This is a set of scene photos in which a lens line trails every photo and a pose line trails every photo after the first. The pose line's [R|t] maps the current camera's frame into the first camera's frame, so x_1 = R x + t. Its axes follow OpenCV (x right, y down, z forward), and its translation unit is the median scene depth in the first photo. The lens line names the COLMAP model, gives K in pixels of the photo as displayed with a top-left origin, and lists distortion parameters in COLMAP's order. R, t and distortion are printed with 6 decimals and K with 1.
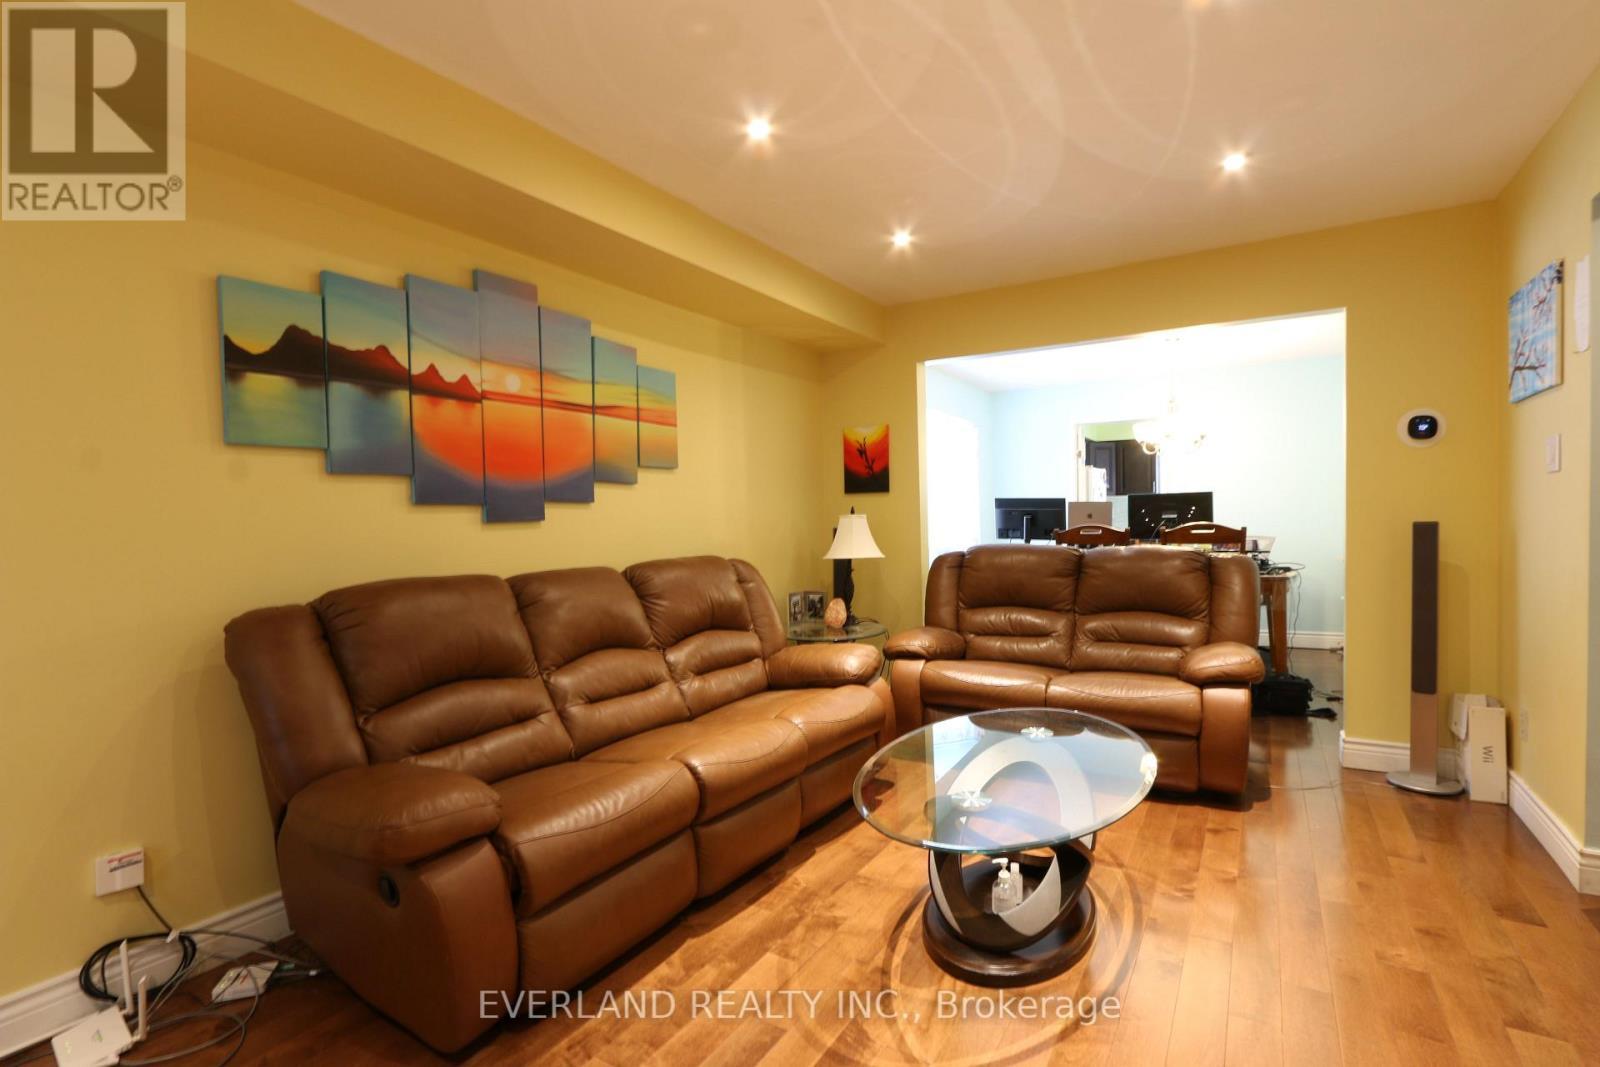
lens RADIAL K [[735.0, 0, 816.3], [0, 735.0, 541.2], [0, 0, 1]] dist [-0.027019, 0.006340]
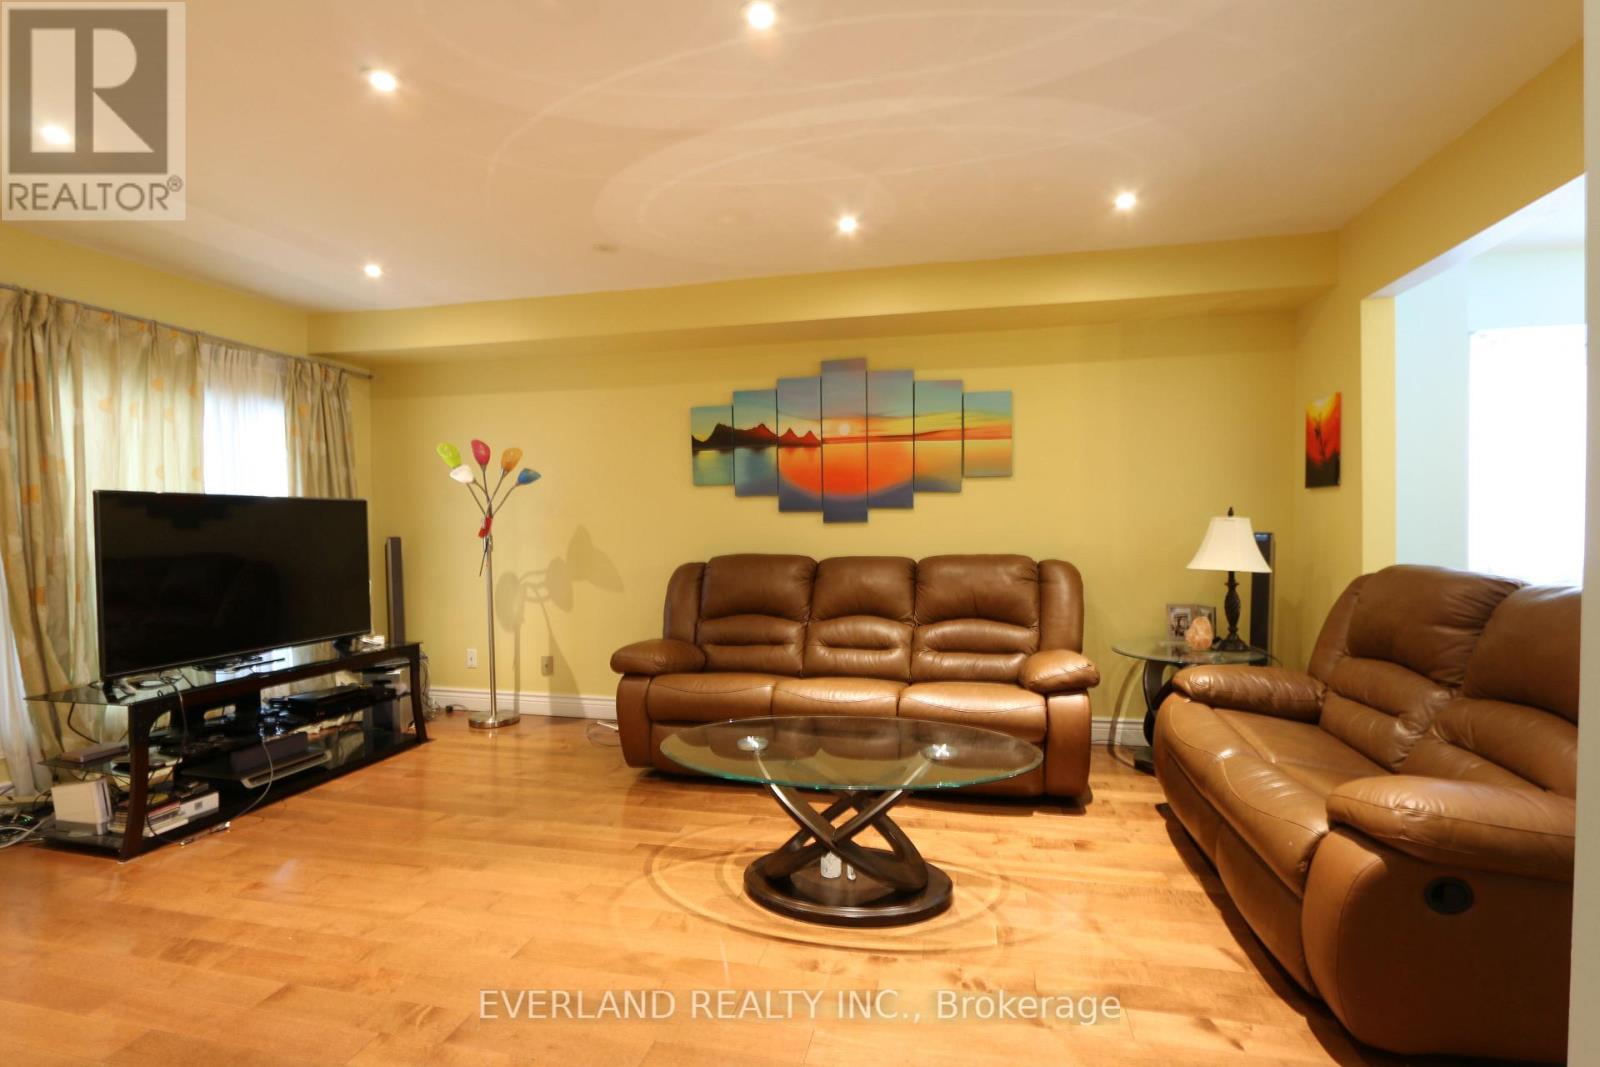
lens RADIAL K [[735.0, 0, 816.3], [0, 735.0, 541.2], [0, 0, 1]] dist [-0.027019, 0.006340]
pose [[0.328112, 0.039791, -0.943800, 1.027529], [-0.025922, 0.999115, 0.033111, -0.037054], [0.944283, 0.013601, 0.328854, 0.466990]]
